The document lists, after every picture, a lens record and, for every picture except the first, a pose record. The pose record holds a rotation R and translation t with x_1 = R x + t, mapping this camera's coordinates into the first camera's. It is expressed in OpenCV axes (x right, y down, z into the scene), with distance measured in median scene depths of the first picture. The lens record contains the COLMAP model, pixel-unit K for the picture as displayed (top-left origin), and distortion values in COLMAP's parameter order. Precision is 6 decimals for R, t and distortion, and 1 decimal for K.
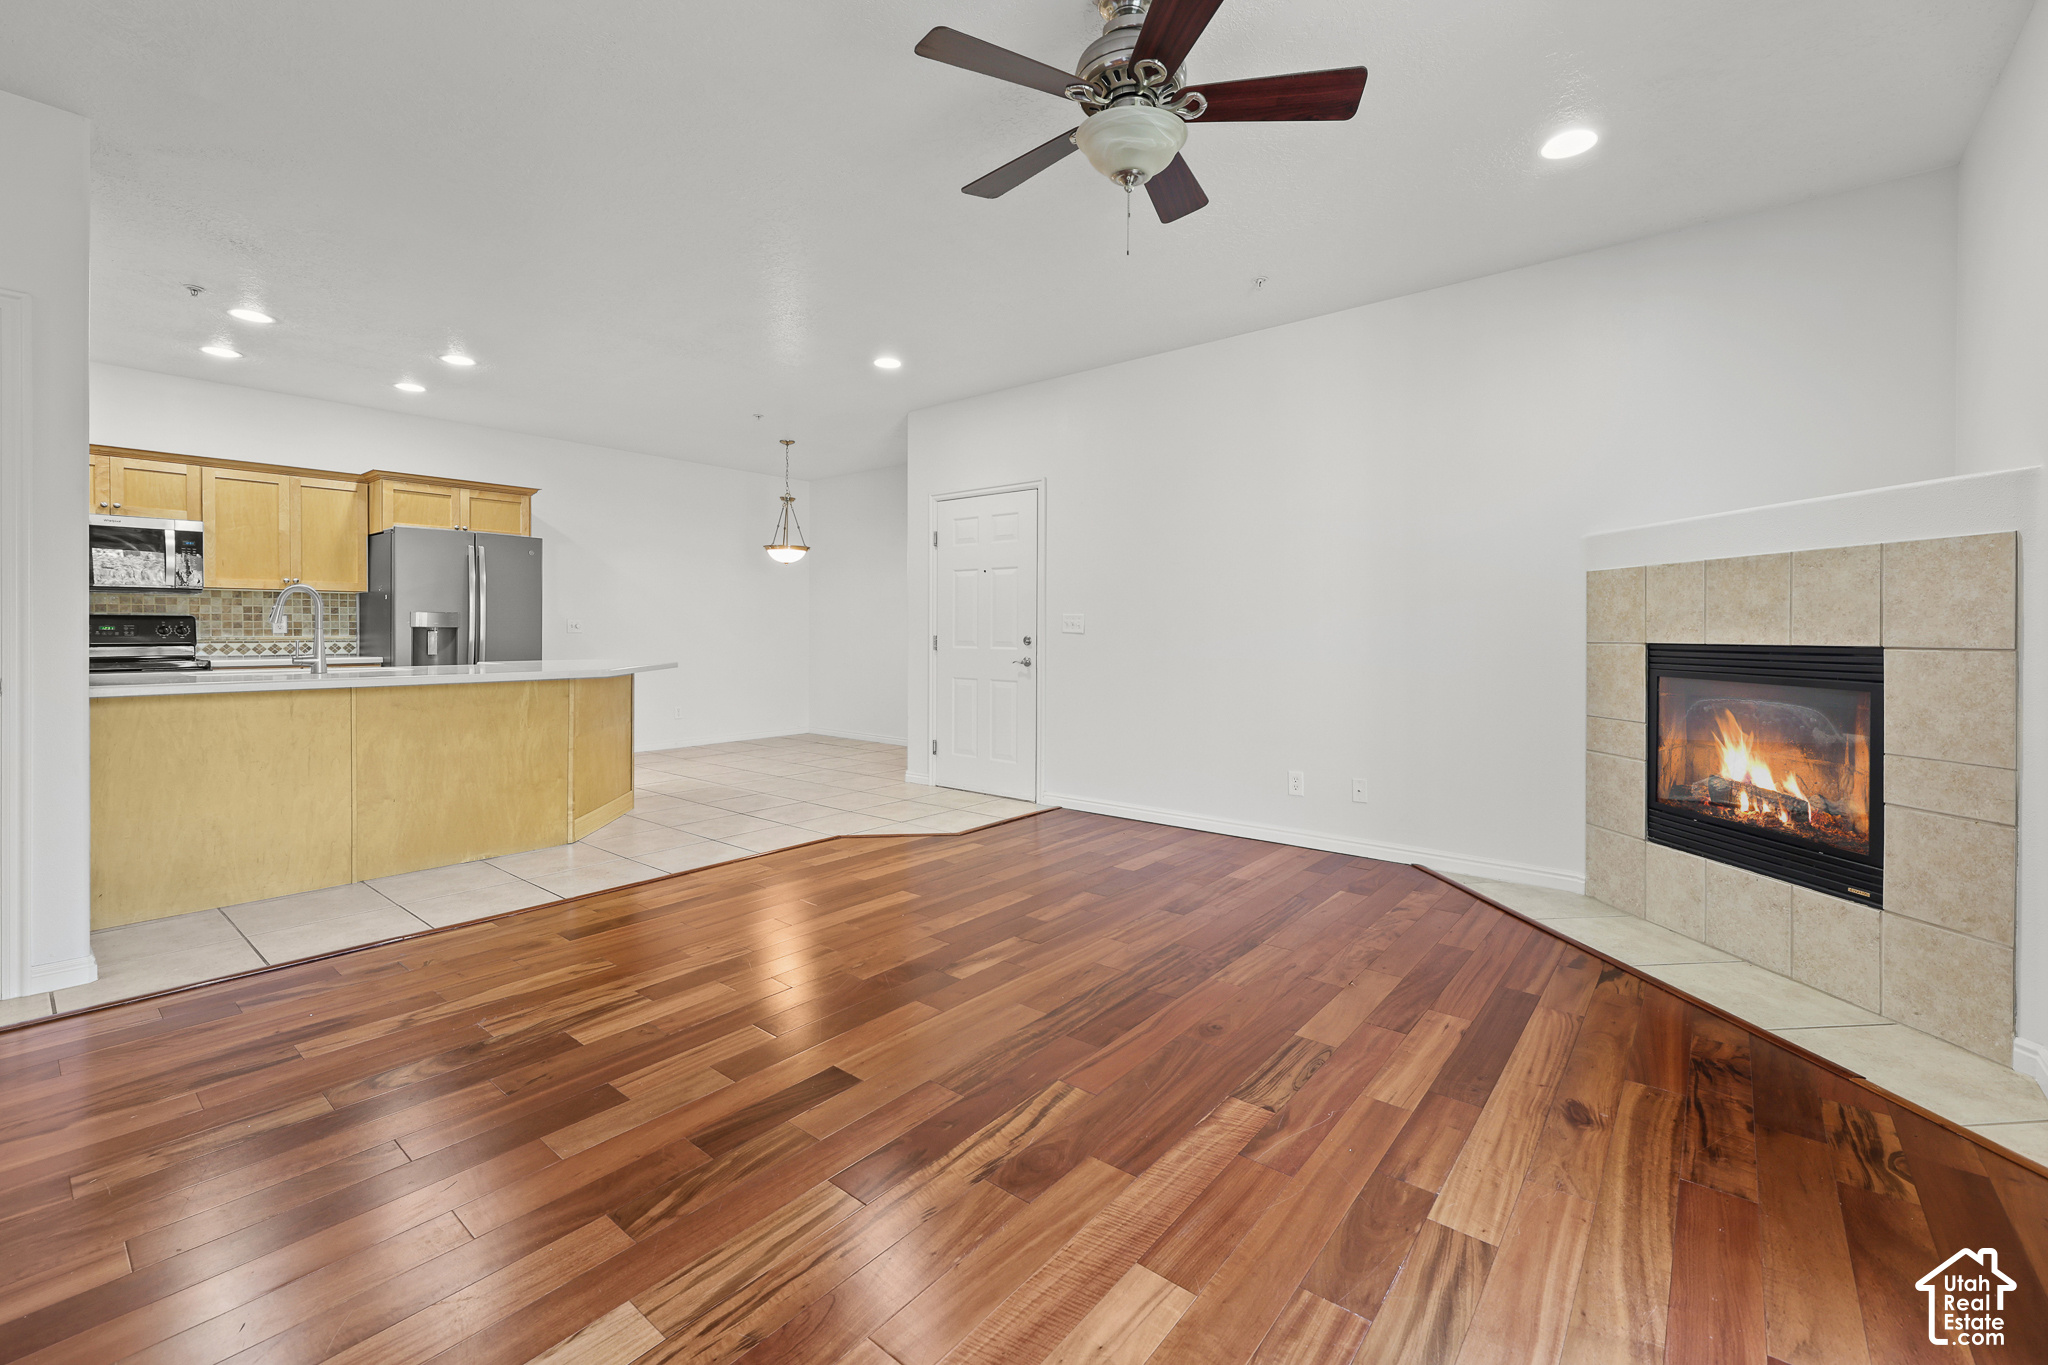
lens RADIAL K [[858.7, 0, 998.1], [0, 858.7, 637.1], [0, 0, 1]] dist [-0.001126, -0.001239]
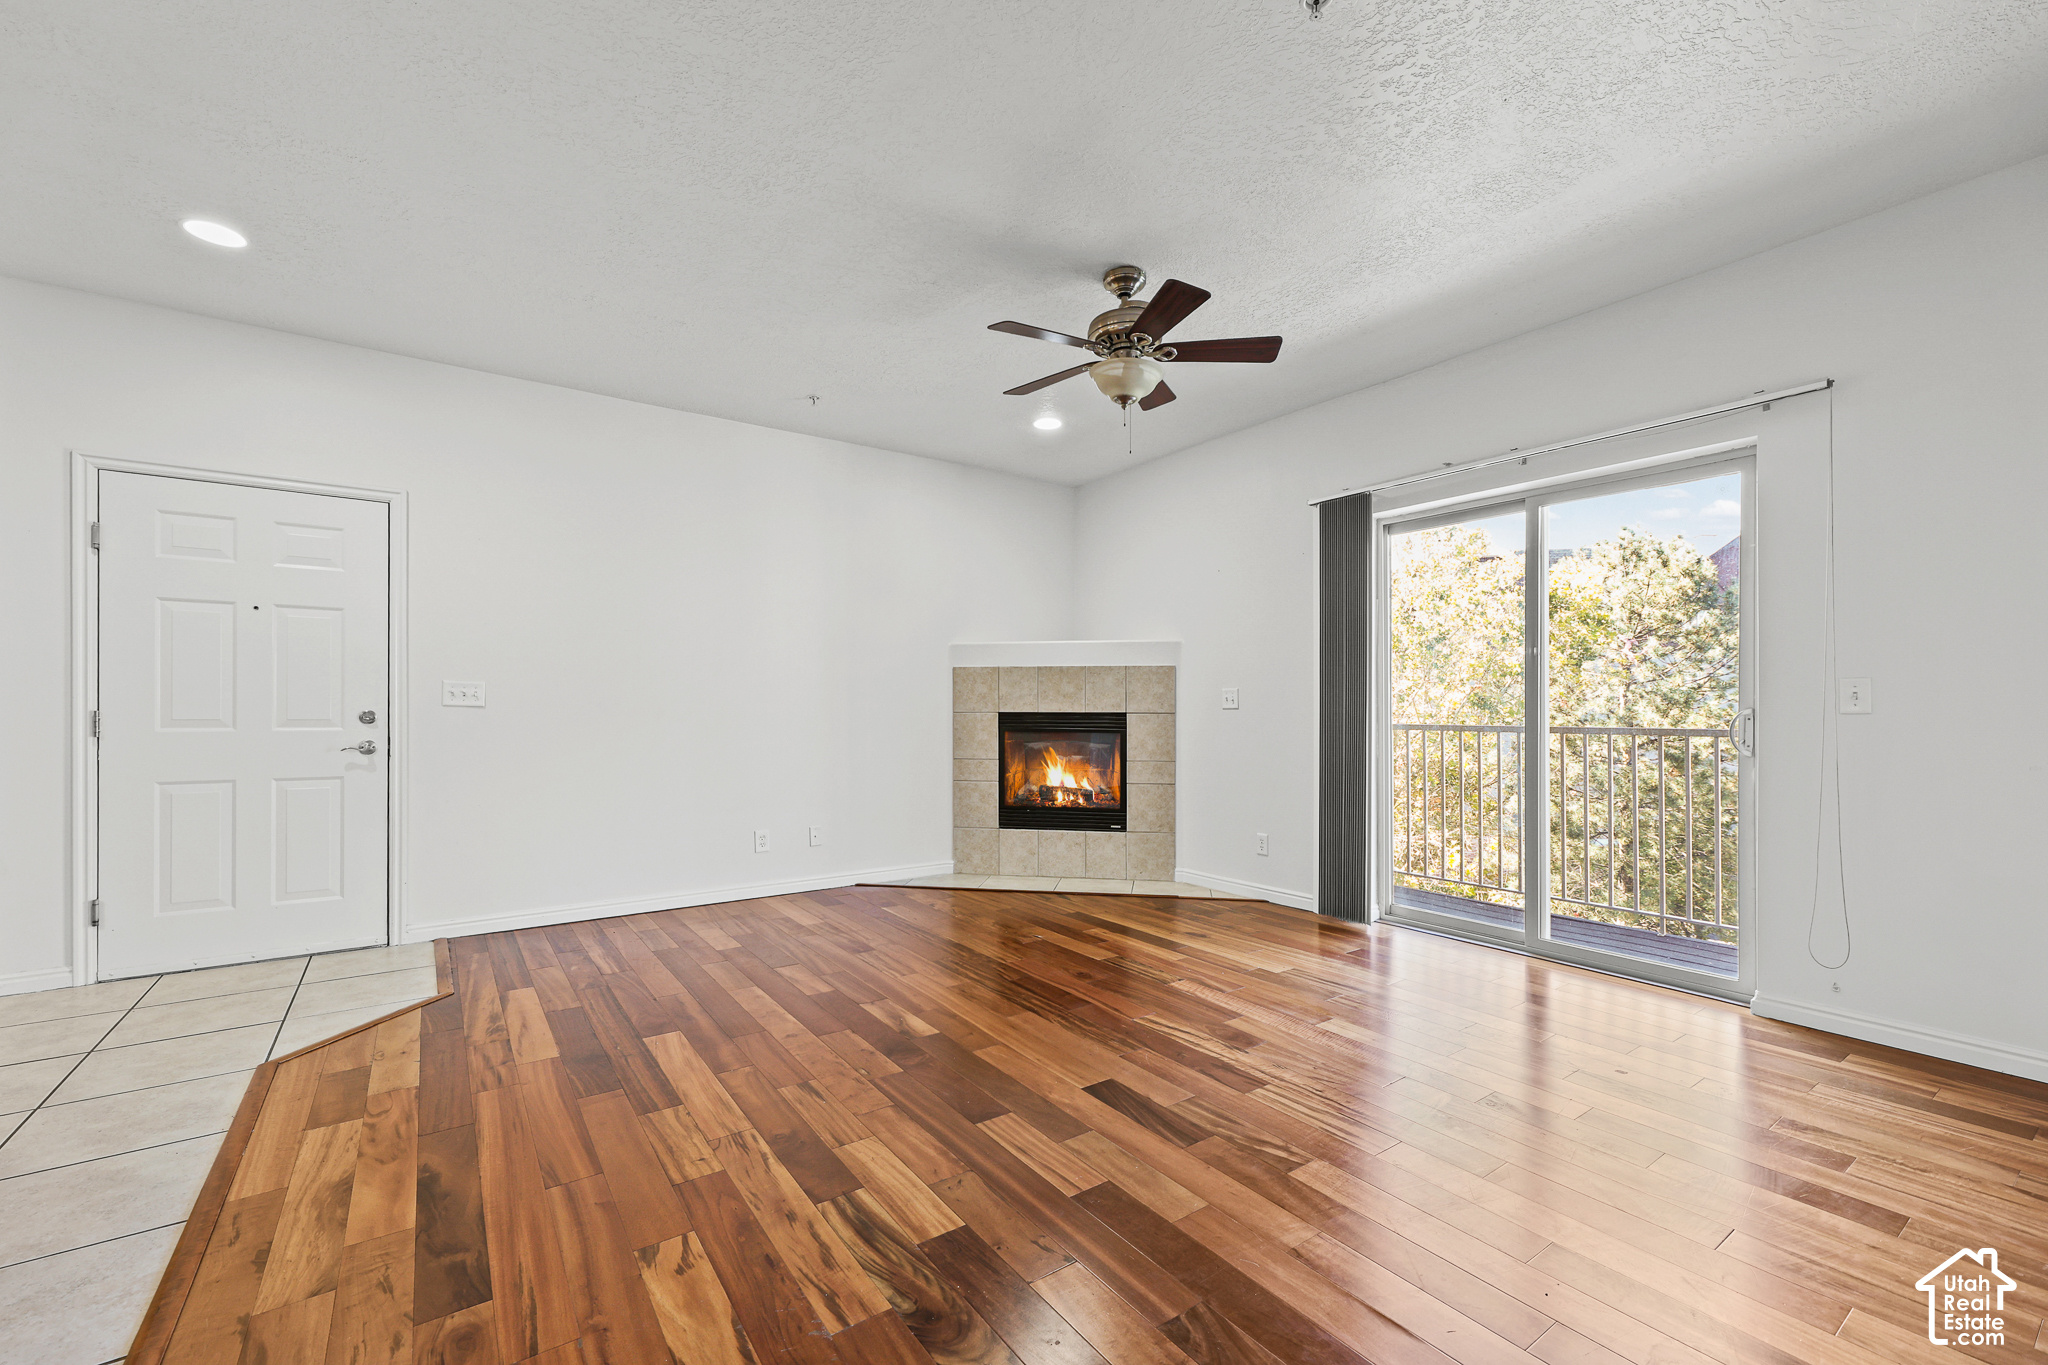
lens RADIAL K [[858.7, 0, 1039.2], [0, 858.7, 720.4], [0, 0, 1]] dist [-0.001126, -0.001239]
pose [[0.236375, -0.017924, 0.971497, -0.880005], [0.003210, 0.999839, 0.017666, -0.006513], [-0.971657, -0.001057, 0.236394, 0.529933]]
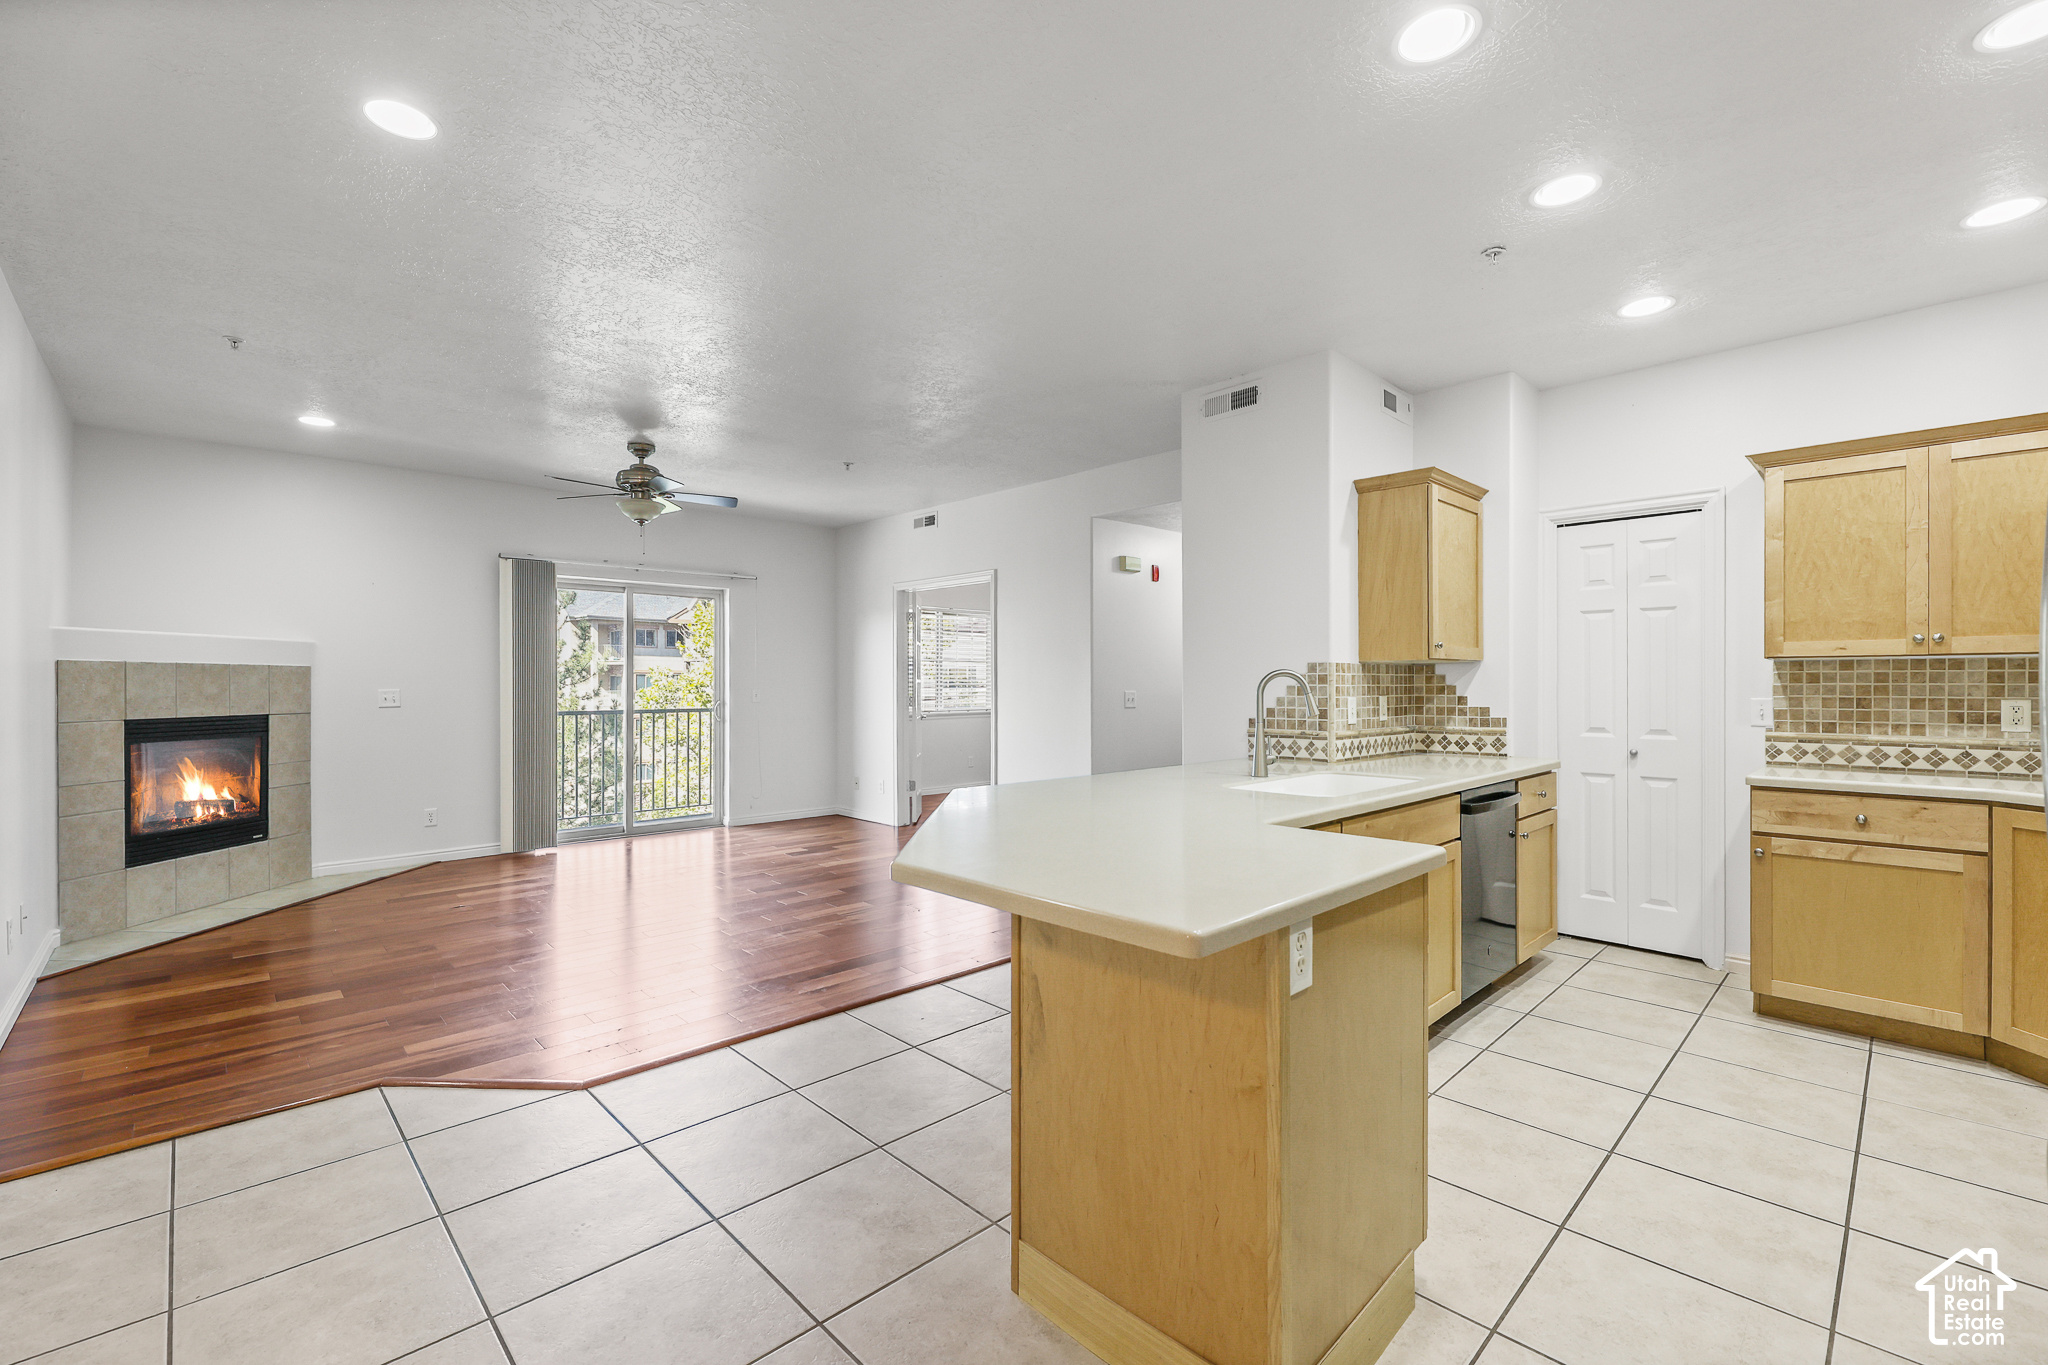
lens RADIAL K [[858.7, 0, 995.7], [0, 858.7, 684.0], [0, 0, 1]] dist [-0.001126, -0.001239]
pose [[-0.992628, -0.003112, 0.121158, -0.763623], [-0.002353, 0.999977, 0.006408, -0.061222], [-0.121175, 0.006076, -0.992613, 2.190076]]
